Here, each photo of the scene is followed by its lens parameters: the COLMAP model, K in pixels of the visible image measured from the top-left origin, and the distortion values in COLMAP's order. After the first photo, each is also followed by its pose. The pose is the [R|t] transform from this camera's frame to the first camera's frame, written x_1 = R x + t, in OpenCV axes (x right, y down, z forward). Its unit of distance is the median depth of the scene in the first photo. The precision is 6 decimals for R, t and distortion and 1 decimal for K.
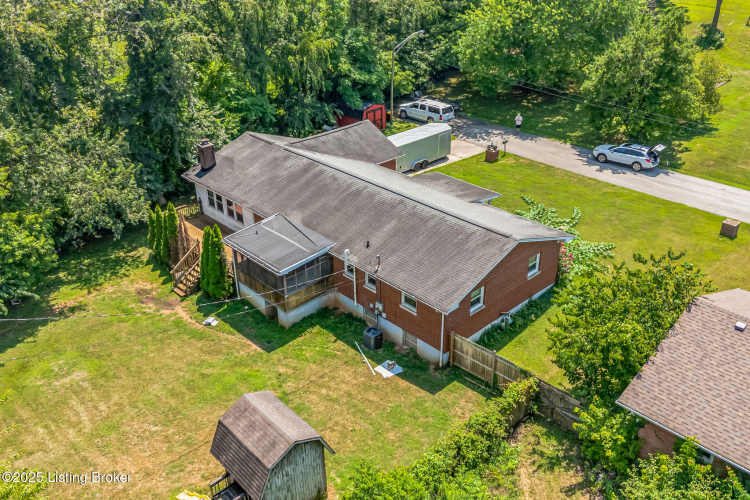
lens RADIAL K [[654.7, 0, 377.4], [0, 654.7, 245.6], [0, 0, 1]] dist [0.099916, -0.183301]
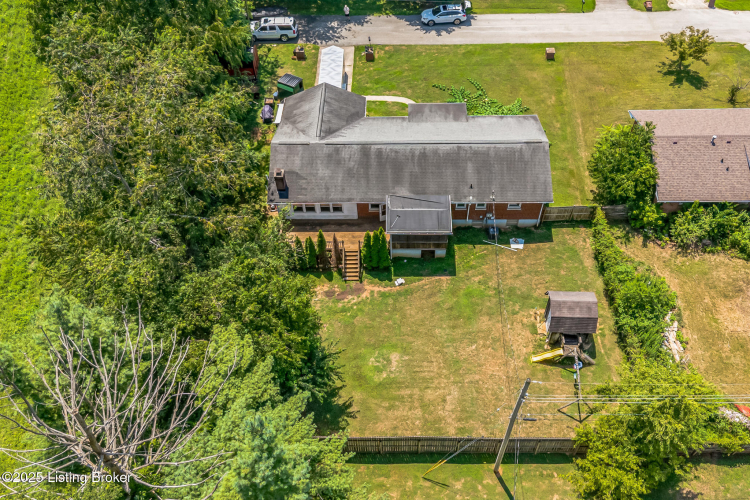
lens RADIAL K [[654.7, 0, 377.4], [0, 654.7, 245.6], [0, 0, 1]] dist [0.099916, -0.183301]
pose [[0.706750, -0.559341, 0.433177, -0.754298], [0.347446, 0.807792, 0.476187, -0.576257], [-0.616268, -0.186039, 0.765247, -0.080579]]
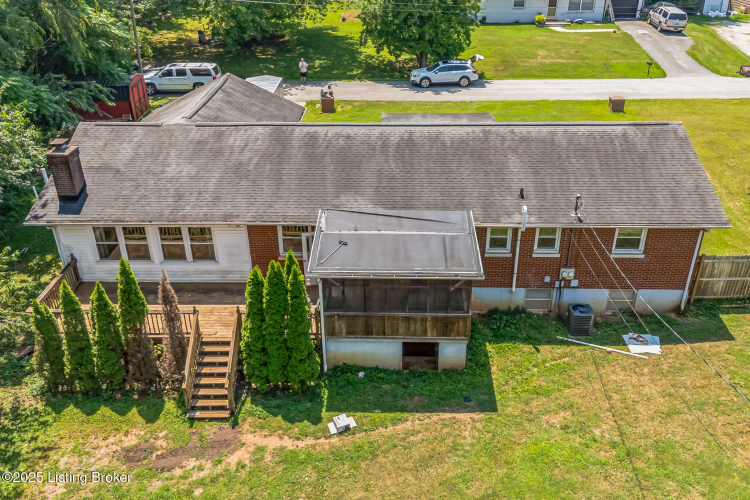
lens RADIAL K [[654.7, 0, 377.4], [0, 654.7, 245.6], [0, 0, 1]] dist [0.099916, -0.183301]
pose [[0.715410, -0.329047, 0.616374, -0.437819], [0.330858, 0.936531, 0.115943, -0.062724], [-0.615404, 0.120986, 0.778871, 0.462089]]
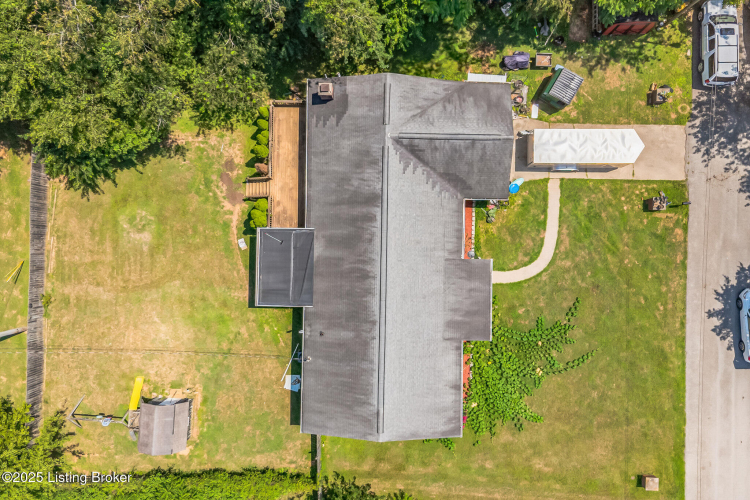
lens RADIAL K [[654.7, 0, 377.4], [0, 654.7, 245.6], [0, 0, 1]] dist [0.099916, -0.183301]
pose [[0.709807, 0.704264, -0.013652, -0.033336], [-0.317747, 0.337424, 0.886105, -0.970930], [0.628658, -0.624625, 0.463284, 0.470266]]
